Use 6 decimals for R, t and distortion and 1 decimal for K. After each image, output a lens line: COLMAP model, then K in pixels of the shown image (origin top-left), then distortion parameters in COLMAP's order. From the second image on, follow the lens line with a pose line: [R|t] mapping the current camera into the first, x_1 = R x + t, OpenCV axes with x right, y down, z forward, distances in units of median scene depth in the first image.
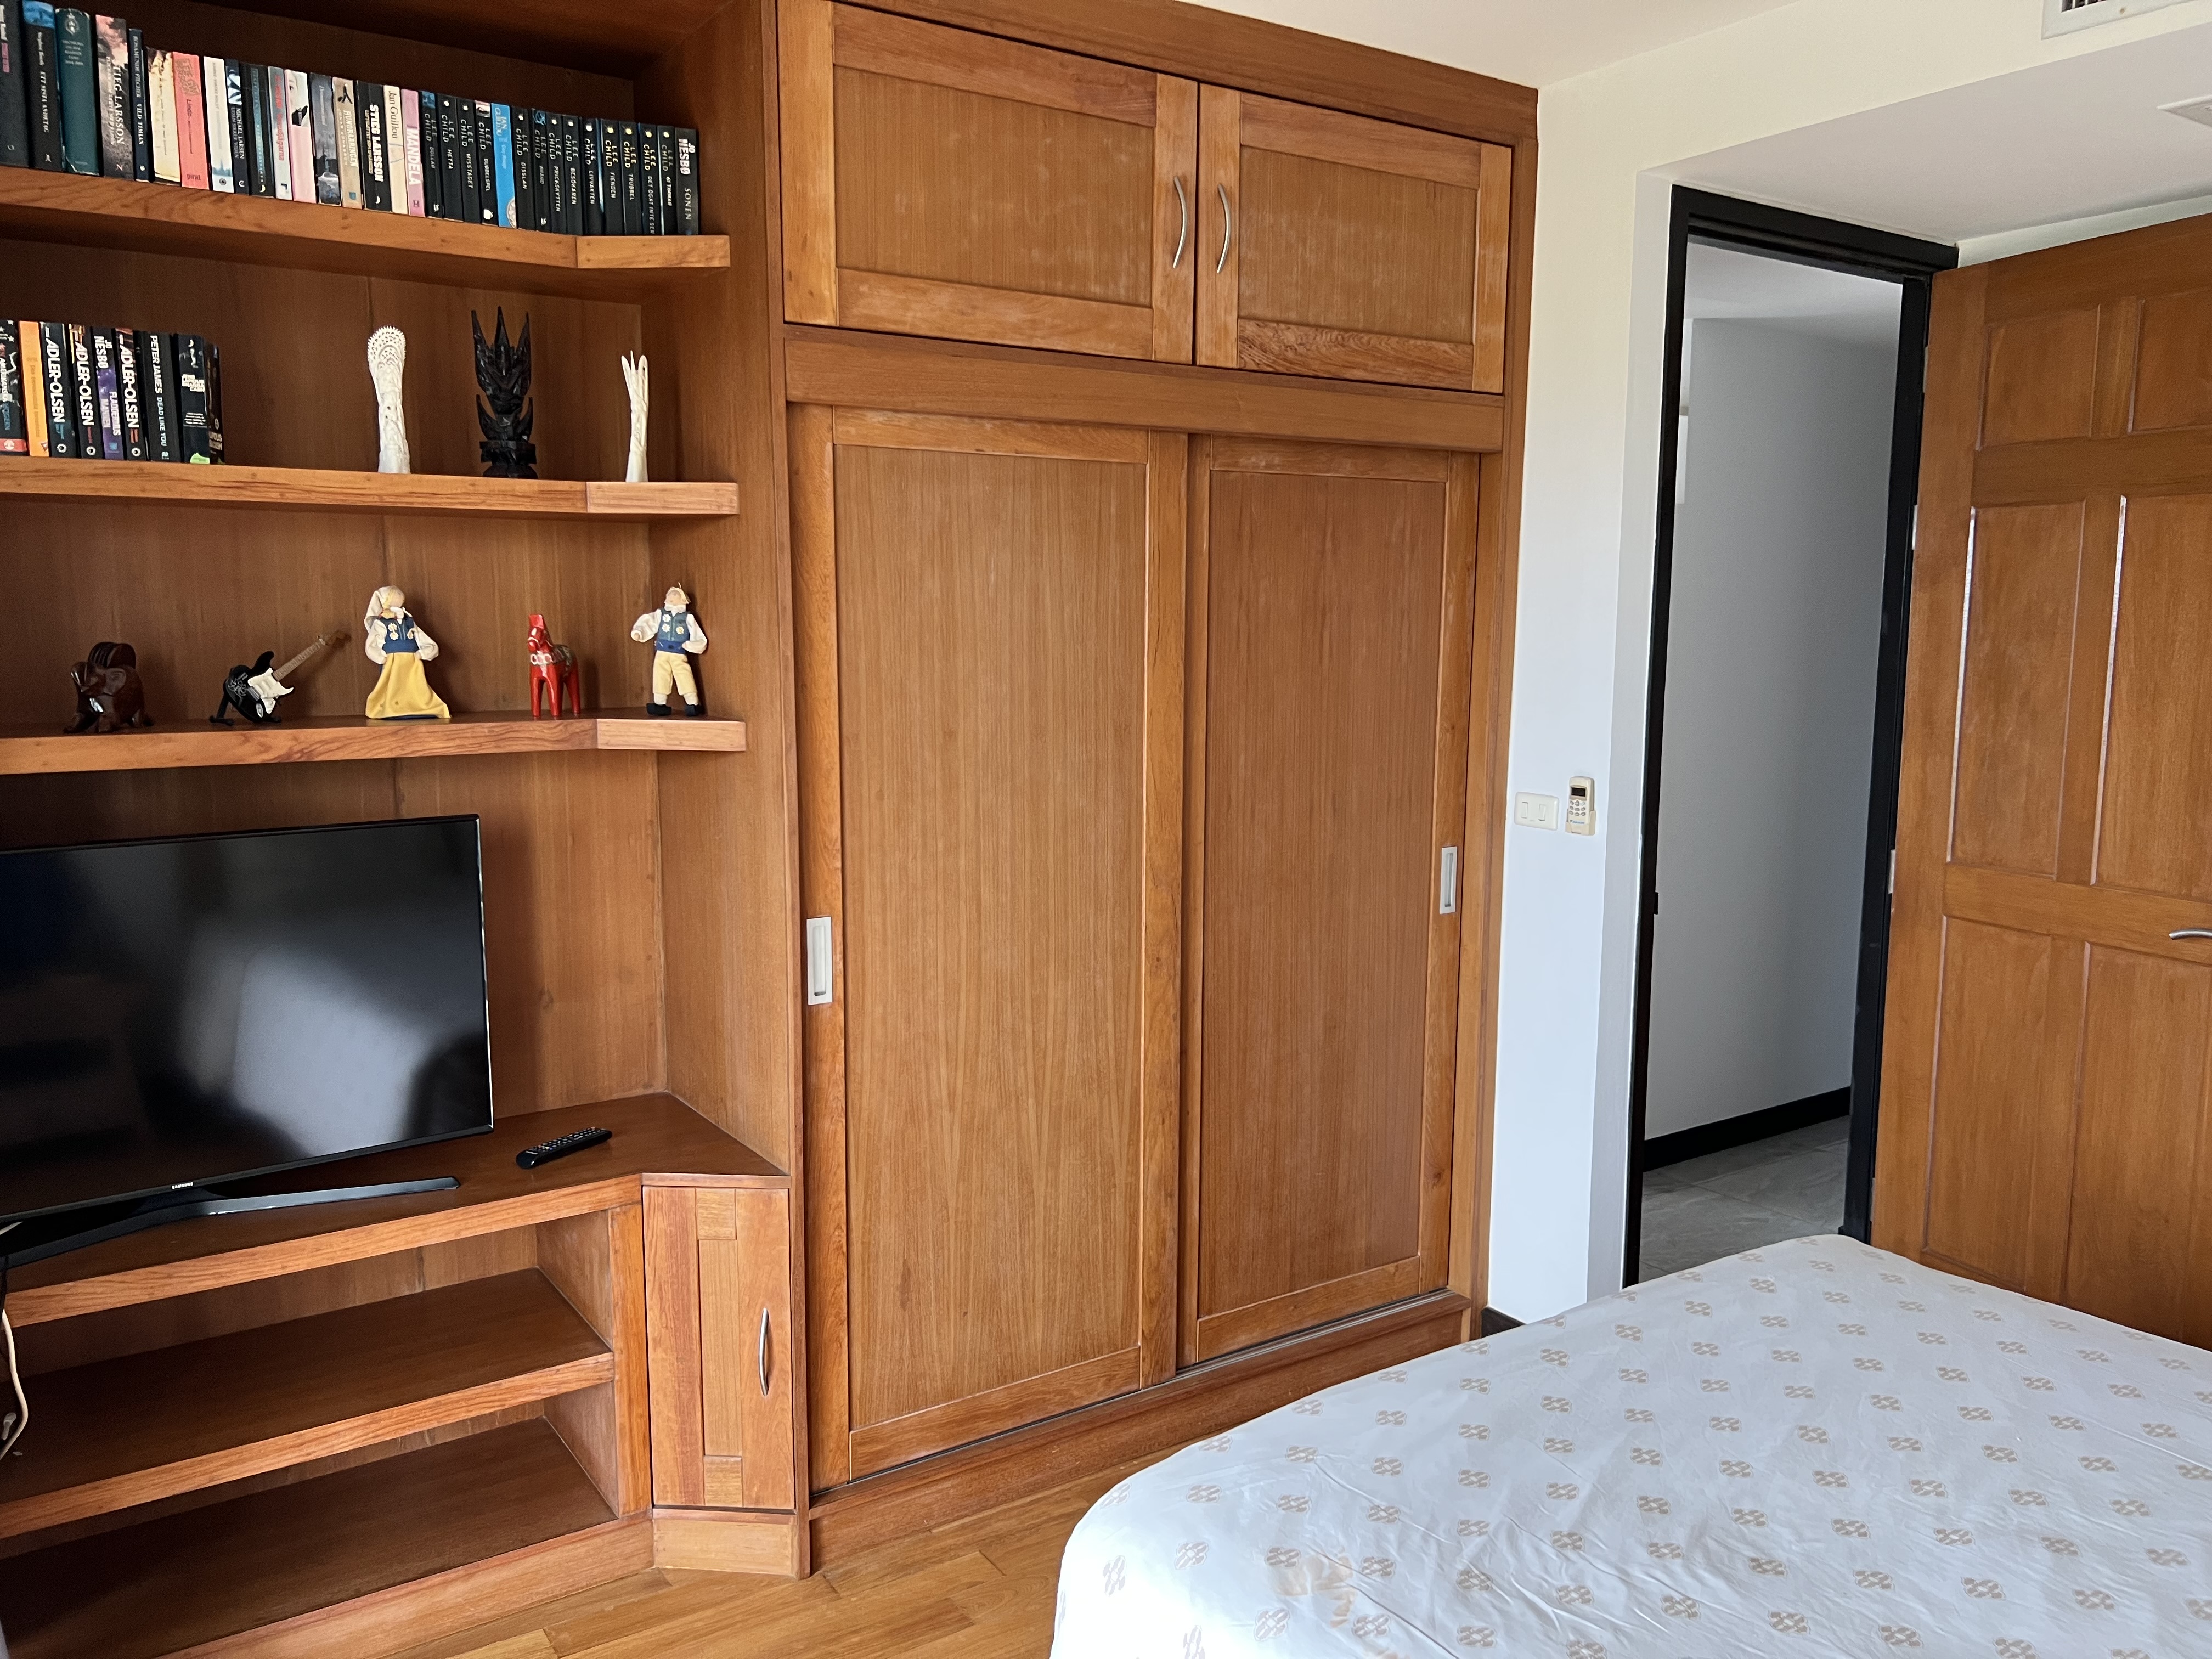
lens RADIAL K [[1671.1, 0, 1110.7], [0, 1671.1, 836.9], [0, 0, 1]] dist [0.055732, -0.060206]
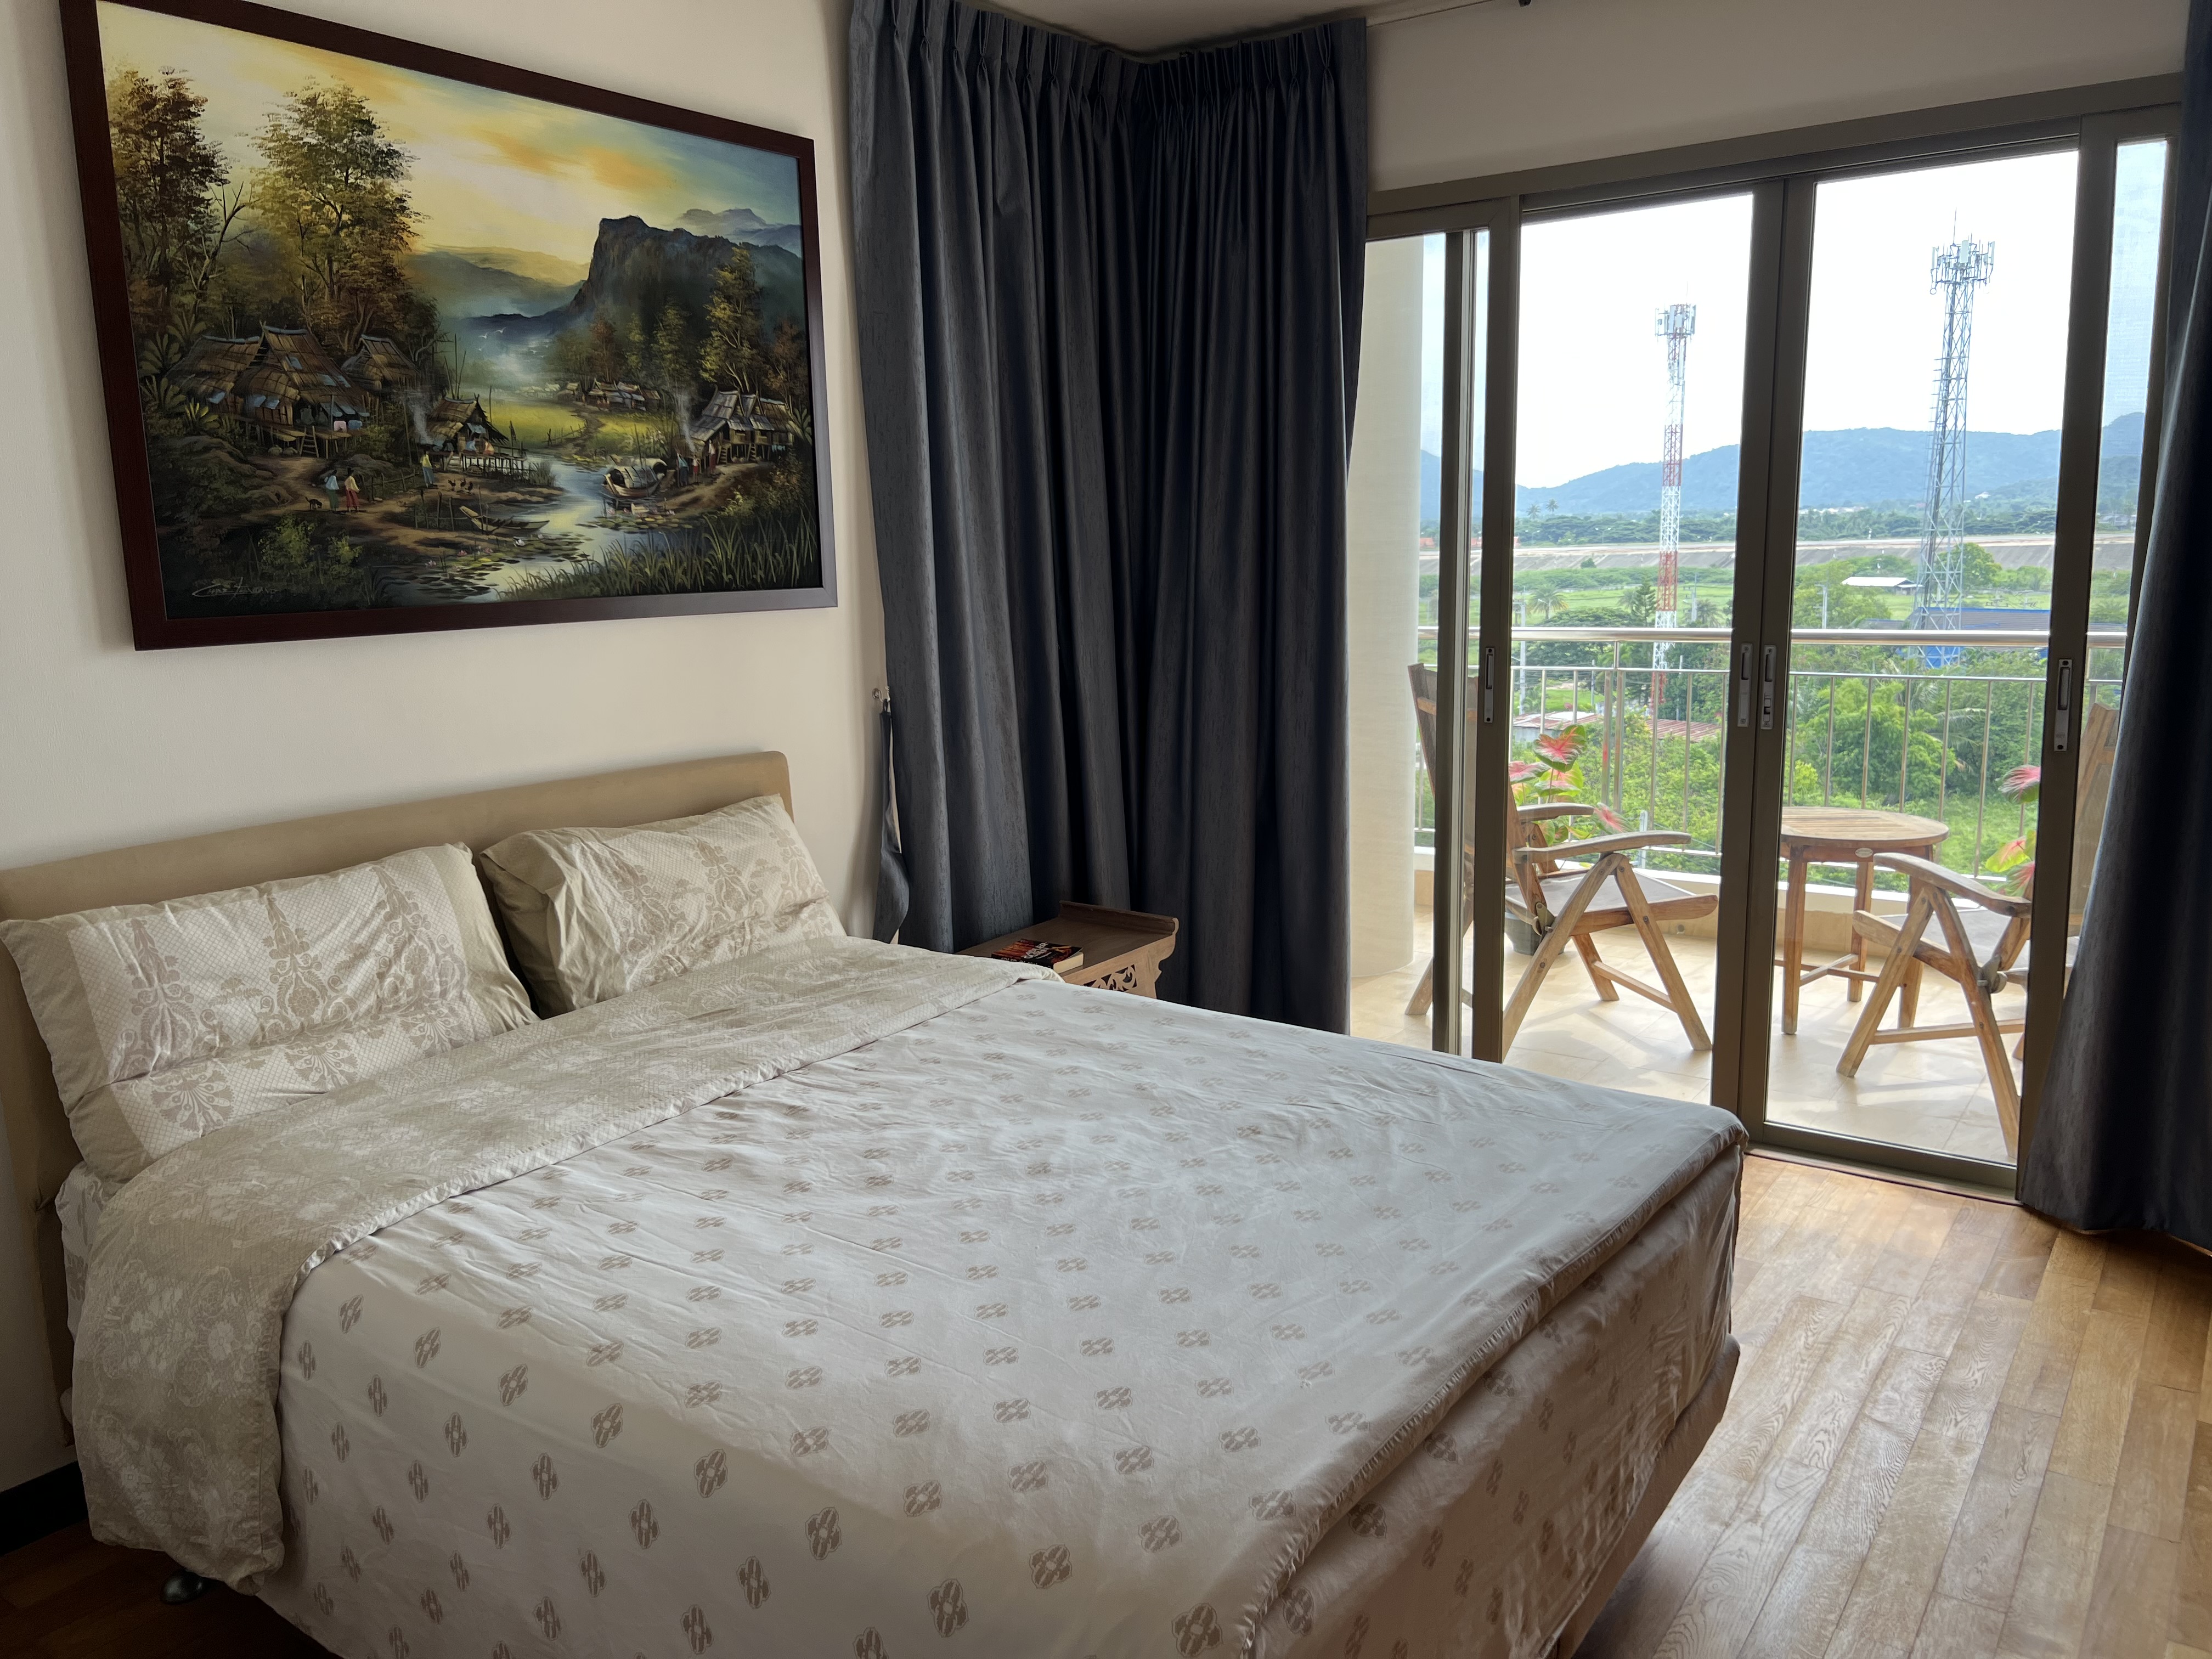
lens RADIAL K [[1671.1, 0, 1110.7], [0, 1671.1, 836.9], [0, 0, 1]] dist [0.055732, -0.060206]
pose [[-0.932893, 0.081731, -0.350756, 0.866428], [-0.027688, 0.954752, 0.296111, -0.170520], [0.359087, 0.285952, -0.888419, 1.916896]]
